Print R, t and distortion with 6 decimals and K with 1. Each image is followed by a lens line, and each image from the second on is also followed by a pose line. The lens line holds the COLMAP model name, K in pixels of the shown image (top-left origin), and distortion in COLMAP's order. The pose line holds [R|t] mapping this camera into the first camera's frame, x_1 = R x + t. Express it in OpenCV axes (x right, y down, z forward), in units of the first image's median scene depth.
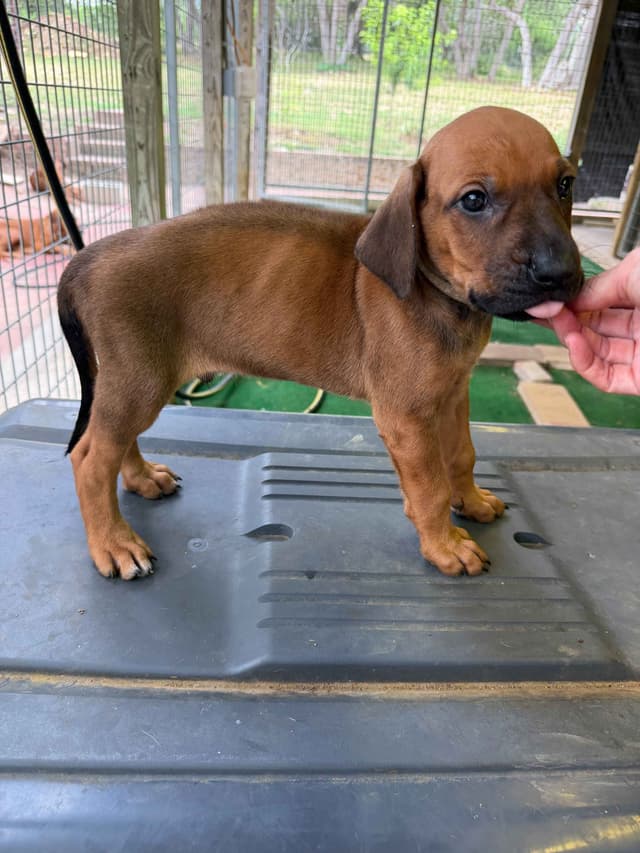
lens RADIAL K [[618.8, 0, 320.5], [0, 618.8, 434.4], [0, 0, 1]] dist [-0.019173, -0.001916]
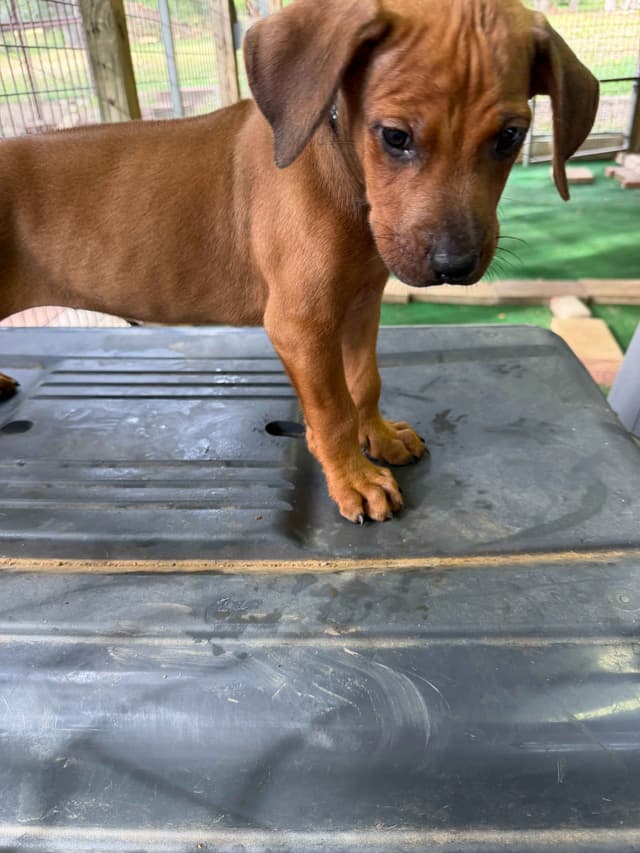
lens RADIAL K [[622.8, 0, 325.8], [0, 622.8, 426.1], [0, 0, 1]] dist [-0.030112, 0.010096]
pose [[0.987734, -0.042566, -0.150234, 0.193906], [0.047740, 0.998379, 0.031000, 0.051180], [0.148671, -0.037792, 0.988164, 0.031150]]
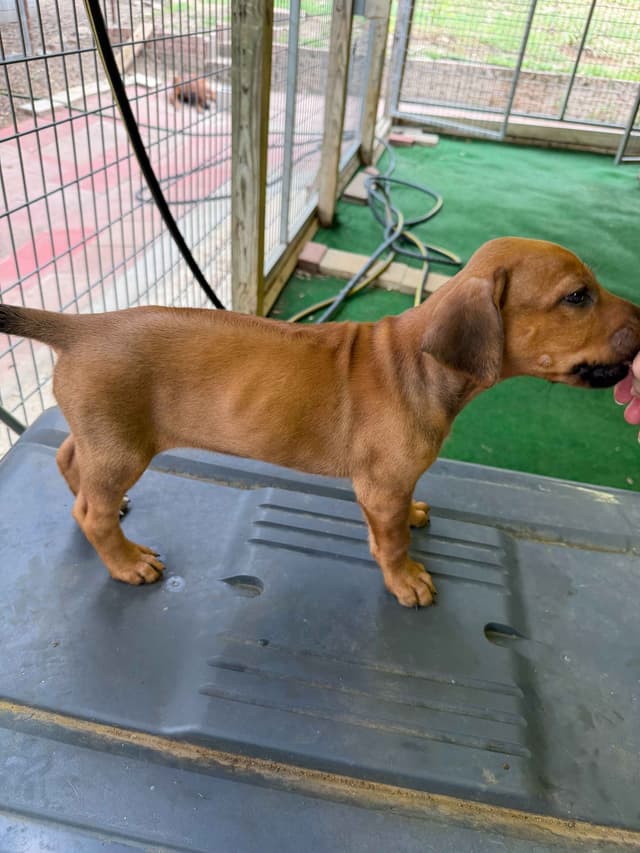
lens RADIAL K [[618.8, 0, 313.9], [0, 618.8, 427.1], [0, 0, 1]] dist [-0.019173, -0.001916]
pose [[0.974605, 0.136428, -0.177573, 0.063864], [-0.113263, 0.984397, 0.134663, -0.089090], [0.193174, -0.111130, 0.974851, 0.008531]]
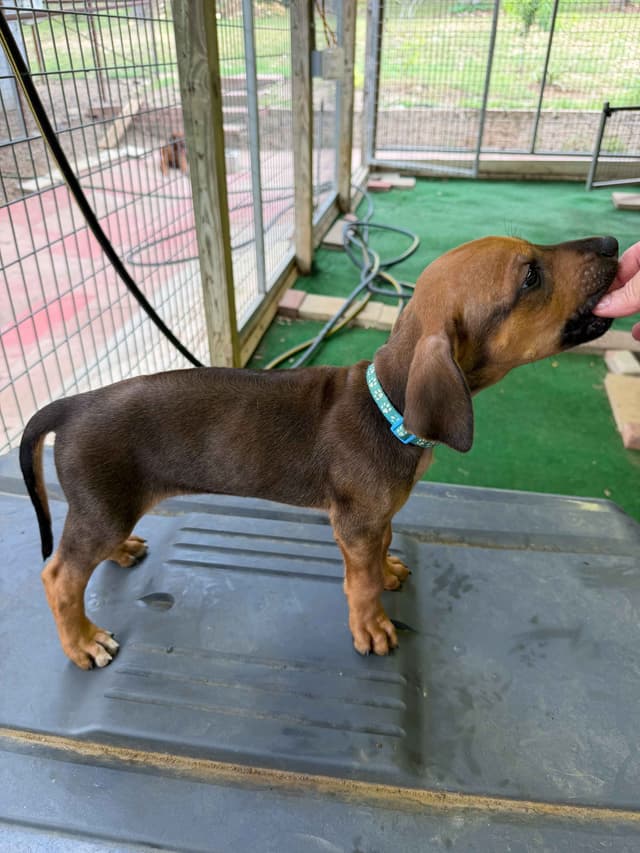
lens RADIAL K [[618.8, 0, 314.7], [0, 618.8, 424.8], [0, 0, 1]] dist [-0.019173, -0.001916]
pose [[0.976557, 0.045224, -0.210454, 0.149194], [-0.032727, 0.997509, 0.062488, -0.085449], [0.212756, -0.054136, 0.975605, -0.015853]]
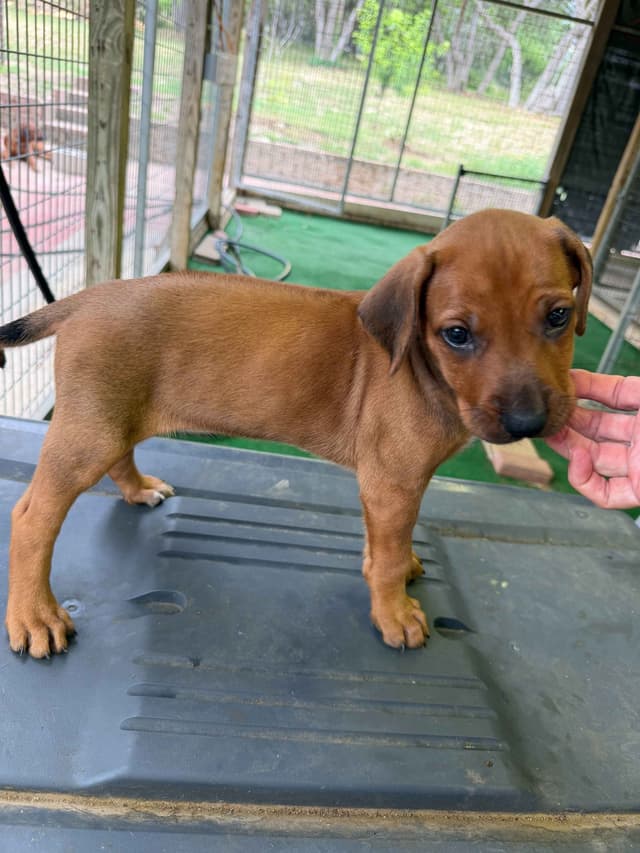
lens RADIAL K [[618.8, 0, 314.6], [0, 618.8, 431.6], [0, 0, 1]] dist [-0.019173, -0.001916]
pose [[0.993680, 0.095726, 0.058628, 0.021331], [-0.095987, 0.995381, 0.001646, -0.034640], [-0.058200, -0.007263, 0.998279, 0.038741]]
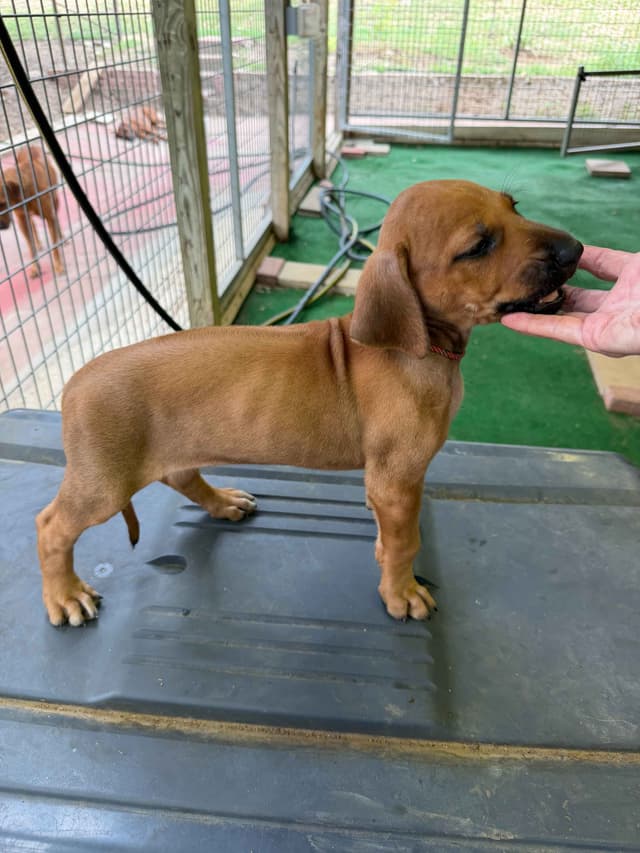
lens RADIAL K [[618.8, 0, 317.9], [0, 618.8, 424.5], [0, 0, 1]] dist [-0.019173, -0.001916]
pose [[0.986406, 0.035211, -0.160510, 0.121257], [-0.018861, 0.994577, 0.102275, -0.070797], [0.163241, -0.097858, 0.981721, -0.007047]]
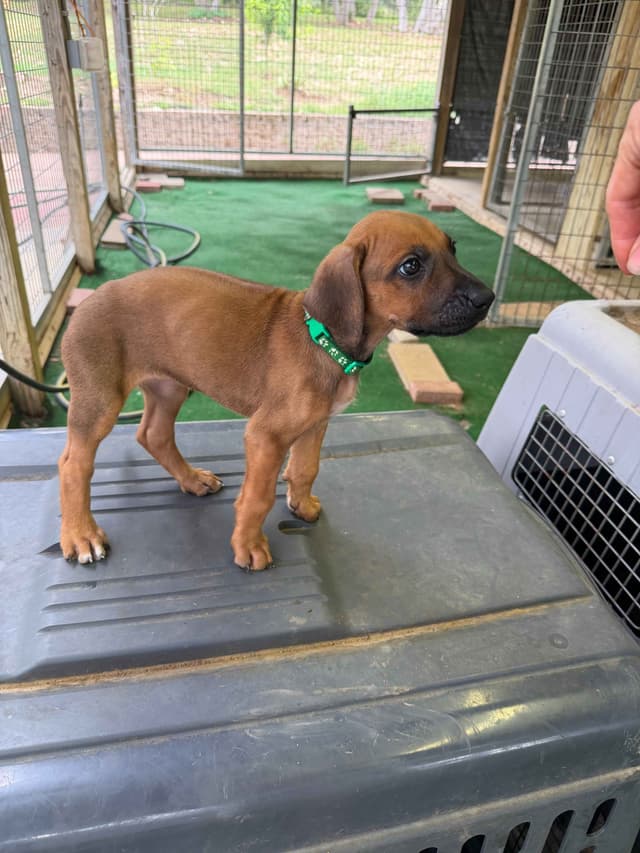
lens RADIAL K [[618.8, 0, 314.8], [0, 618.8, 432.3], [0, 0, 1]] dist [-0.019173, -0.001916]
pose [[0.988254, -0.095722, 0.119130, 0.092373], [0.087504, 0.993529, 0.072415, -0.033684], [-0.125290, -0.061140, 0.990234, -0.063979]]
